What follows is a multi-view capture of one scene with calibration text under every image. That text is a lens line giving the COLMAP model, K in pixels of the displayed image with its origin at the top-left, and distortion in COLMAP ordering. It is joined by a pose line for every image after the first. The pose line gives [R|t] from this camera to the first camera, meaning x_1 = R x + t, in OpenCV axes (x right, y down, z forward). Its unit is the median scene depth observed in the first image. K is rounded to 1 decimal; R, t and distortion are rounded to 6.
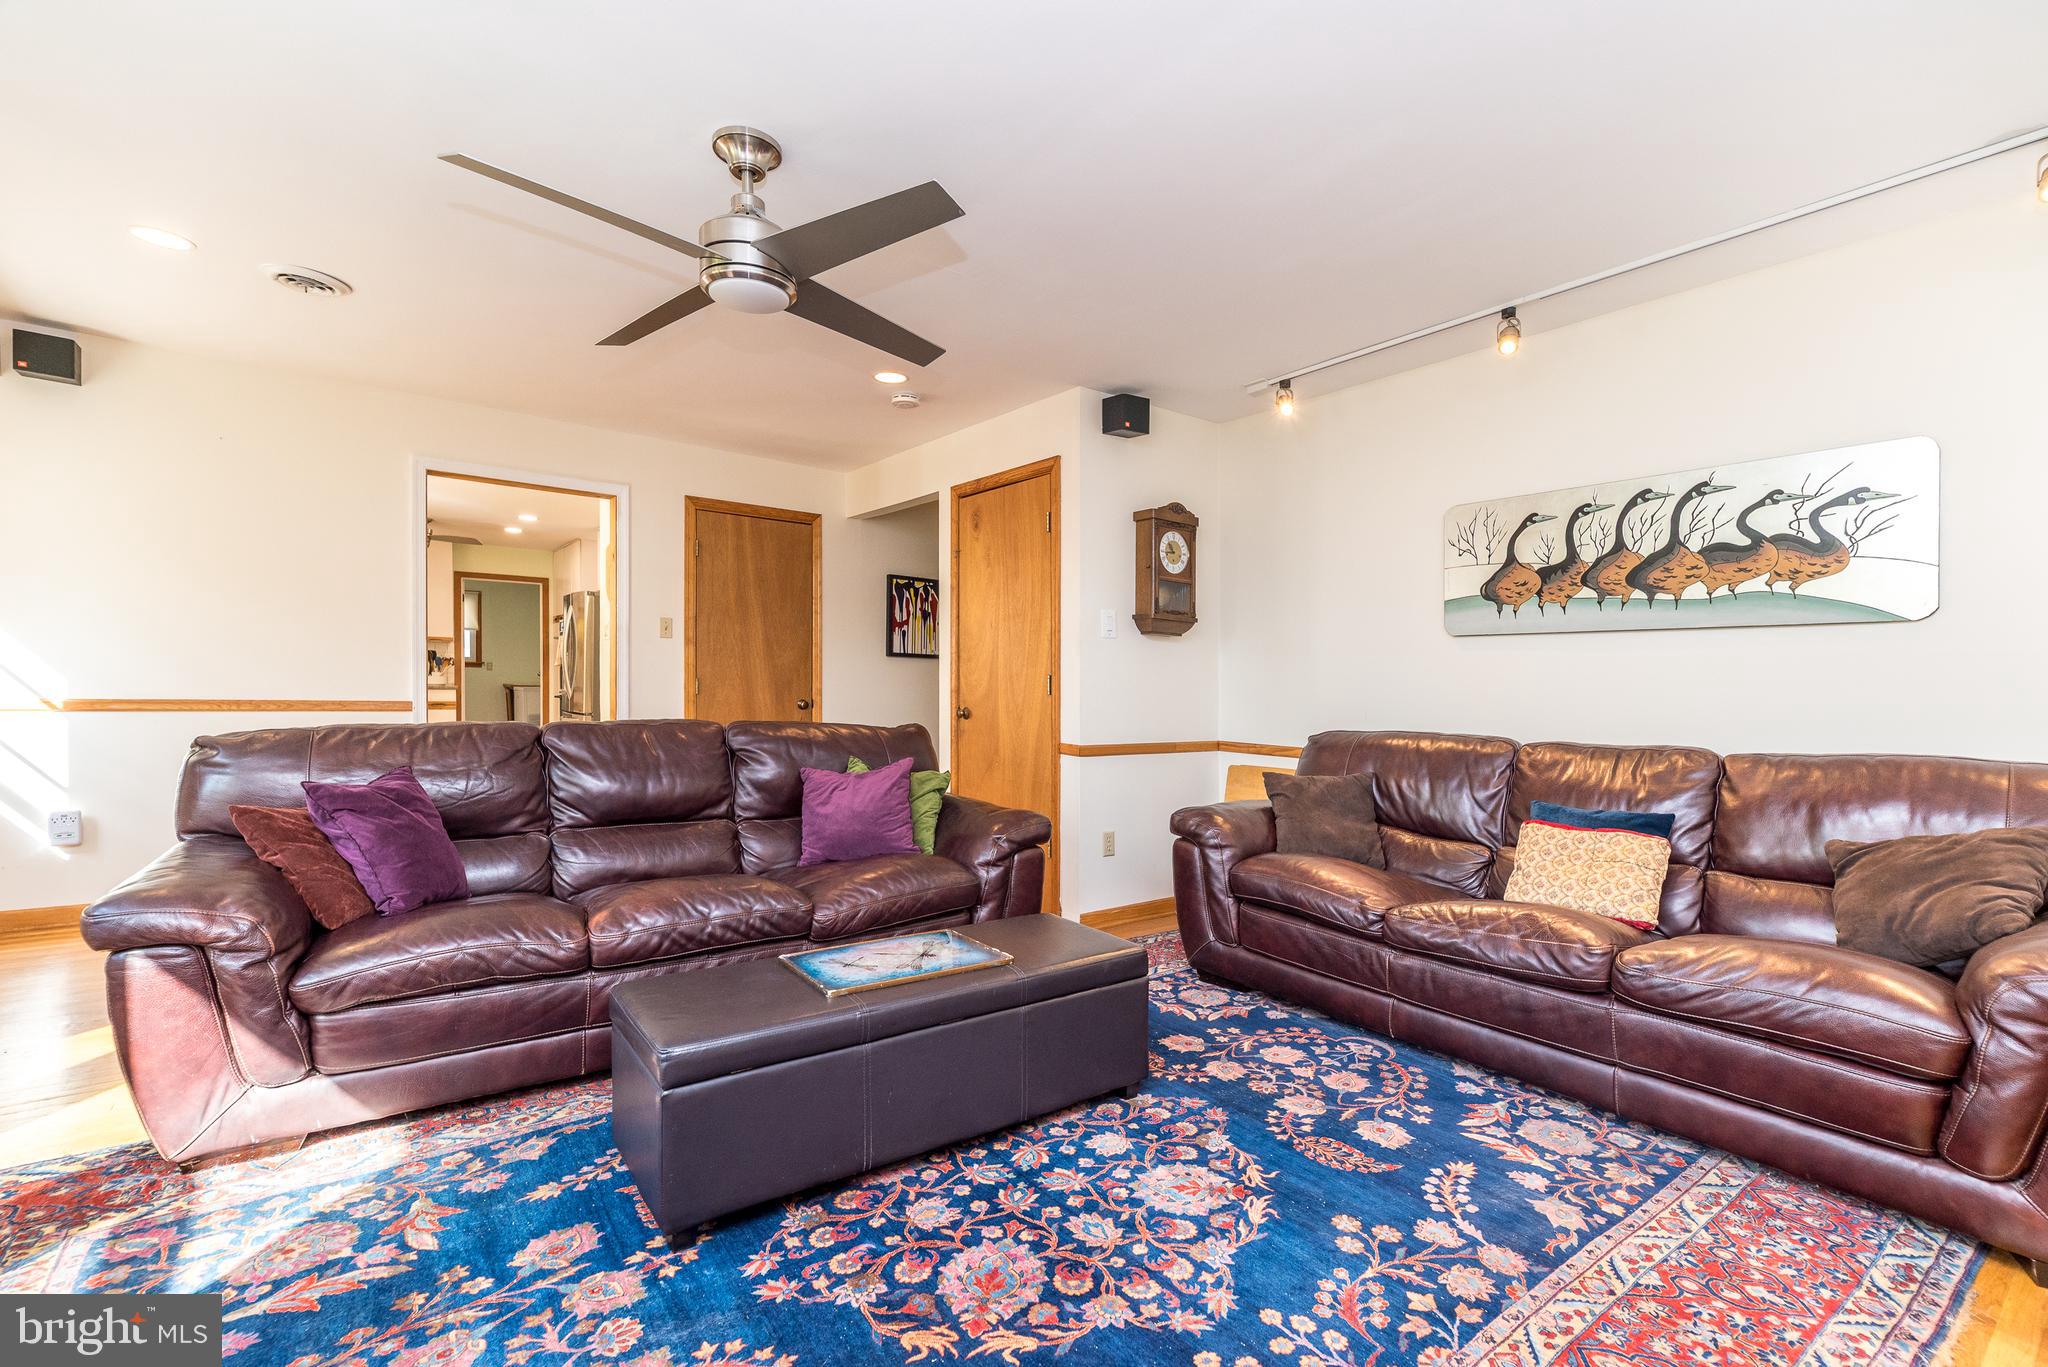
lens RADIAL K [[896.8, 0, 1030.6], [0, 896.8, 675.4], [0, 0, 1]] dist [0.005657, -0.000129]
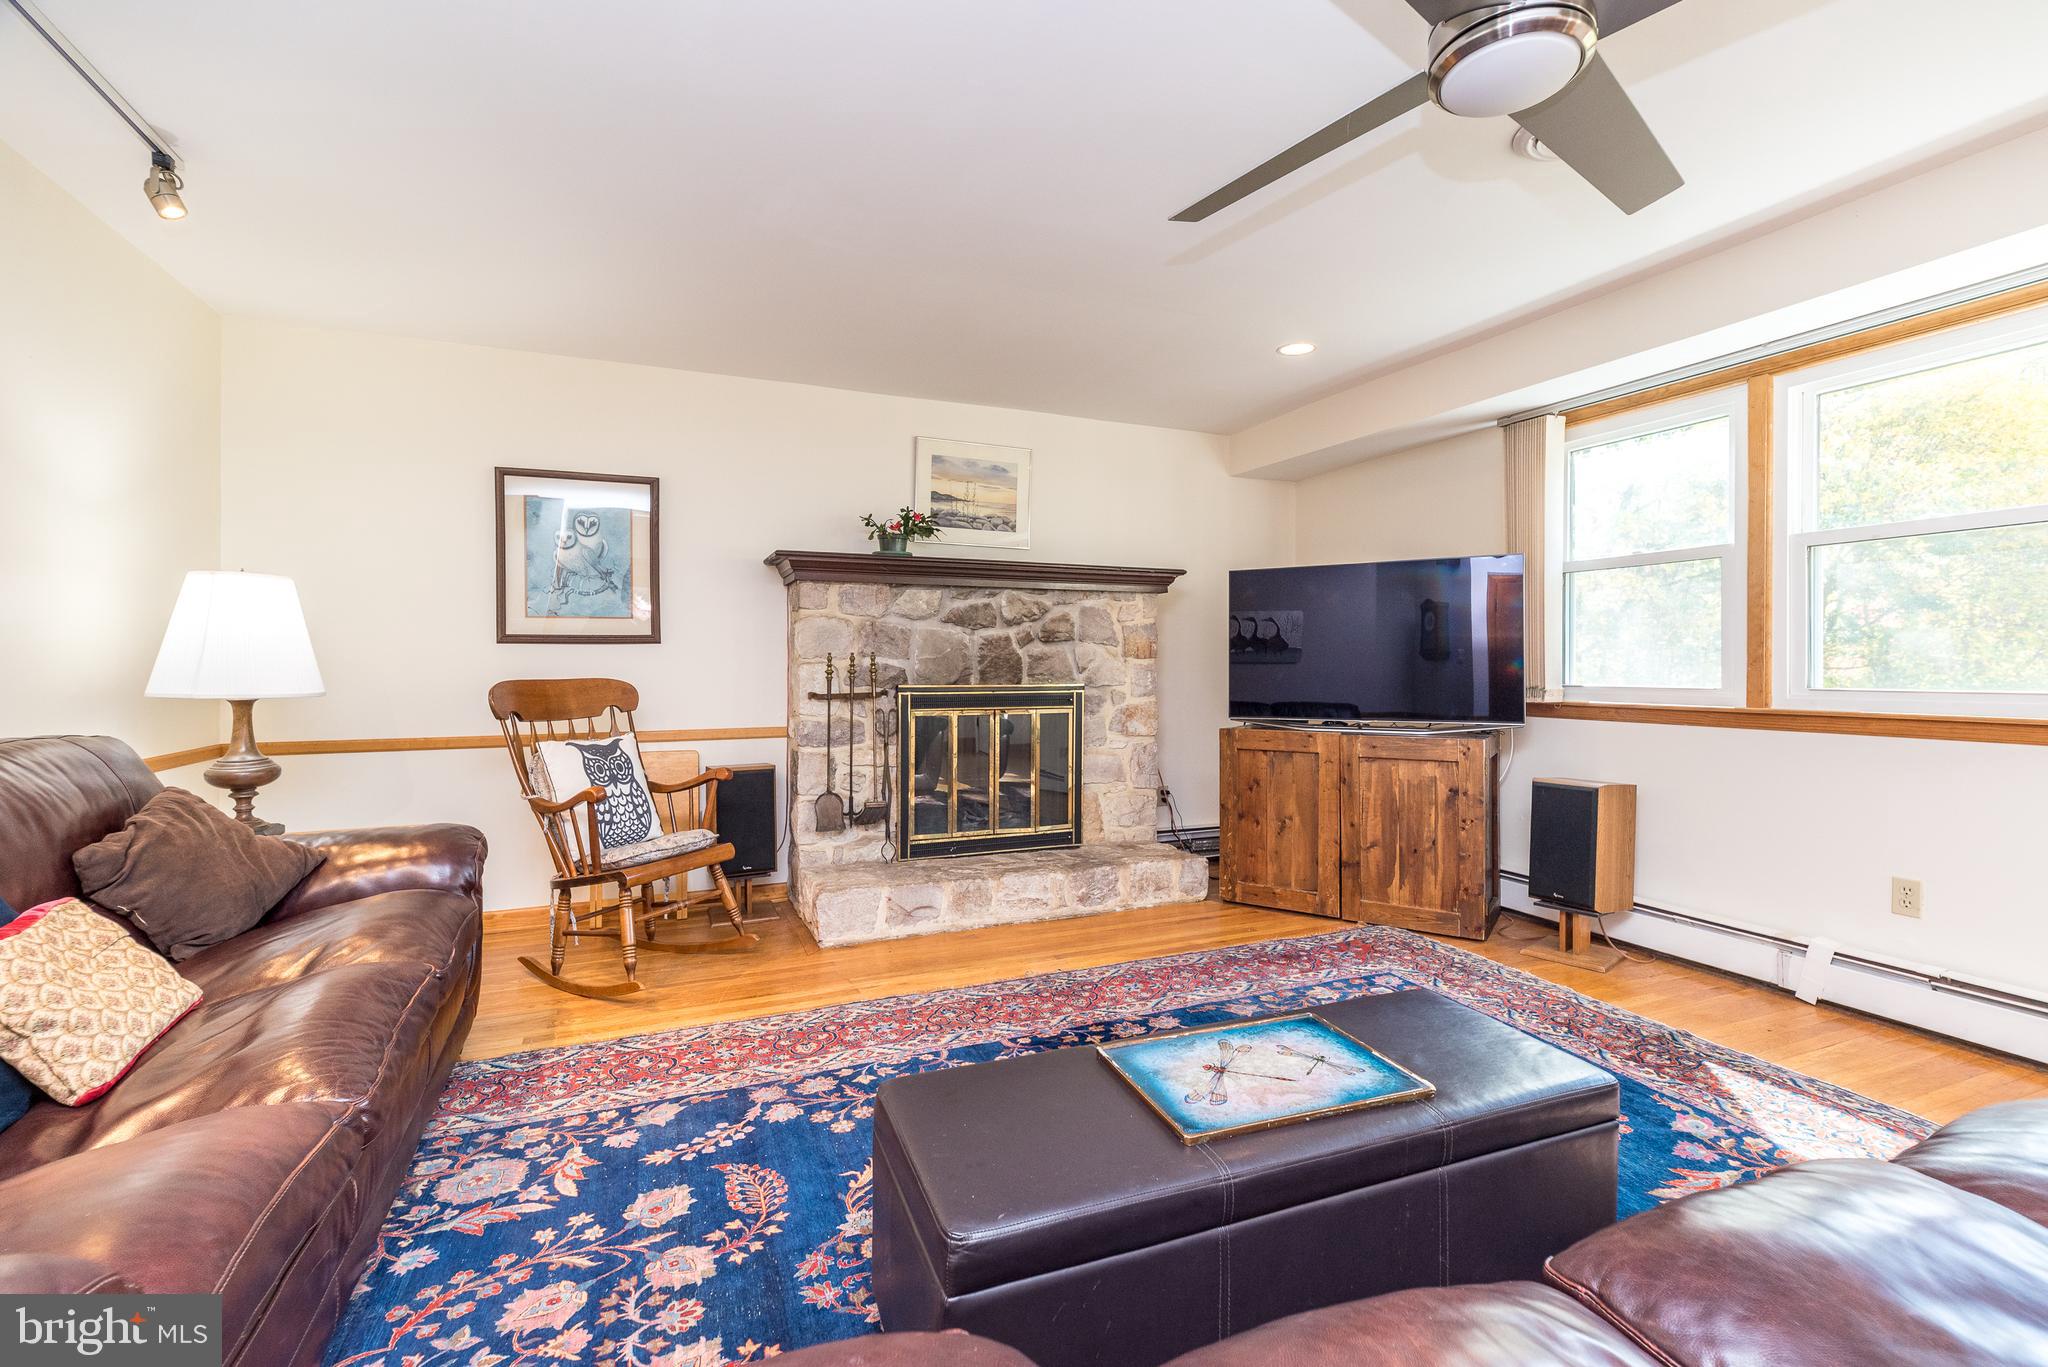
lens RADIAL K [[891.1, 0, 1021.7], [0, 891.1, 681.2], [0, 0, 1]] dist [0.006612, -0.000014]
pose [[-0.966380, -0.026194, 0.255779, -0.138526], [-0.023063, 0.999618, 0.015235, -0.001613], [-0.256080, 0.008824, -0.966615, 1.757635]]
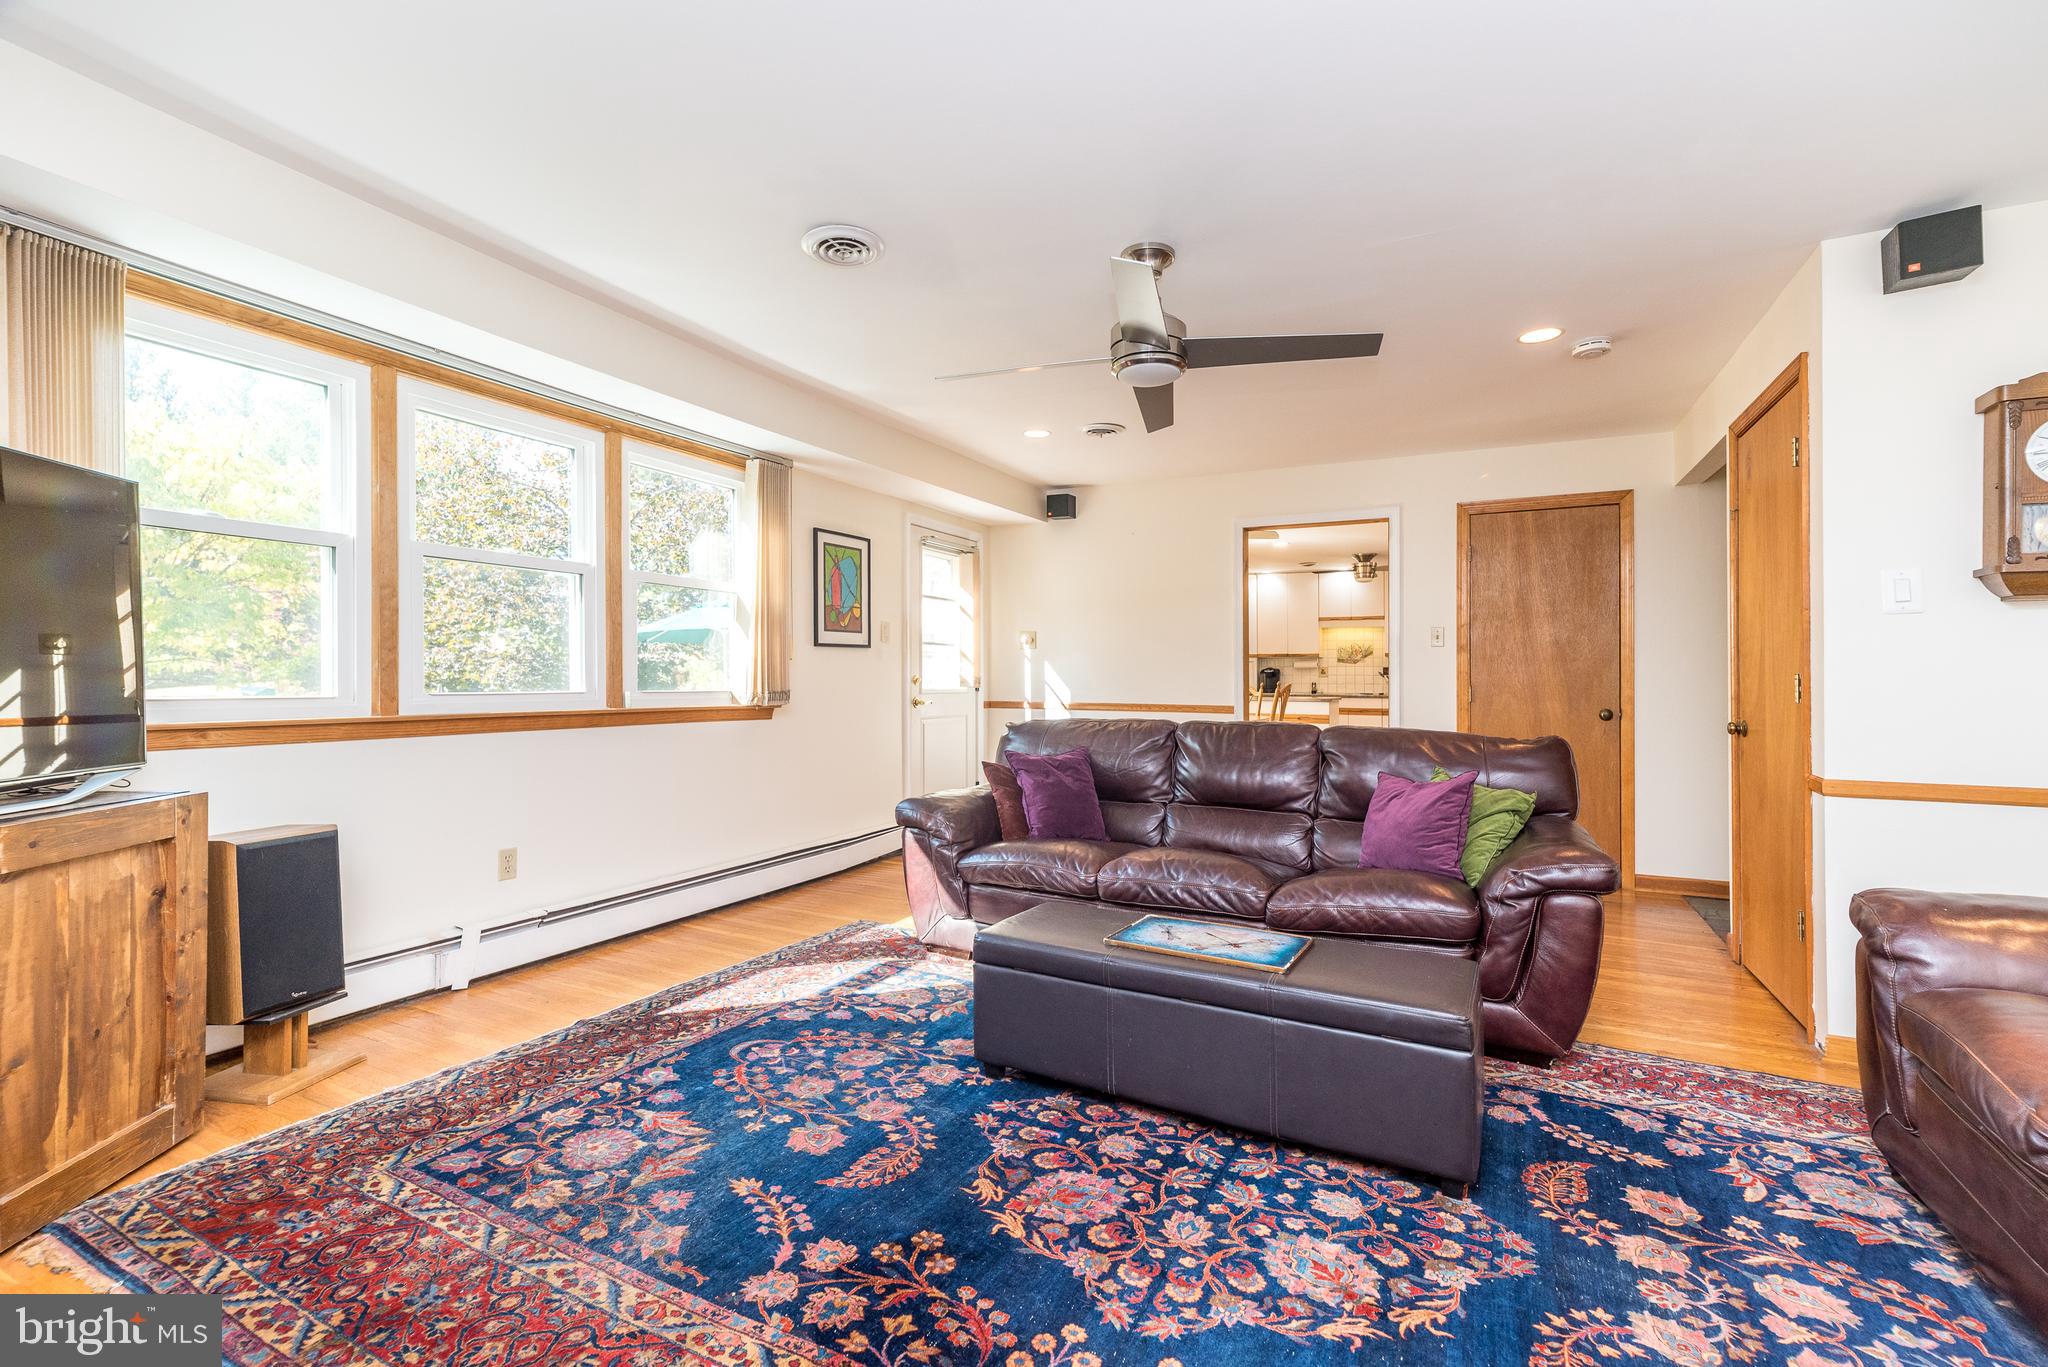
lens RADIAL K [[896.8, 0, 1030.6], [0, 896.8, 675.4], [0, 0, 1]] dist [0.005657, -0.000129]
pose [[0.432340, -0.023109, -0.901415, 0.757289], [0.011766, 0.999731, -0.019986, 0.013902], [0.901634, -0.001965, 0.432495, 0.338998]]
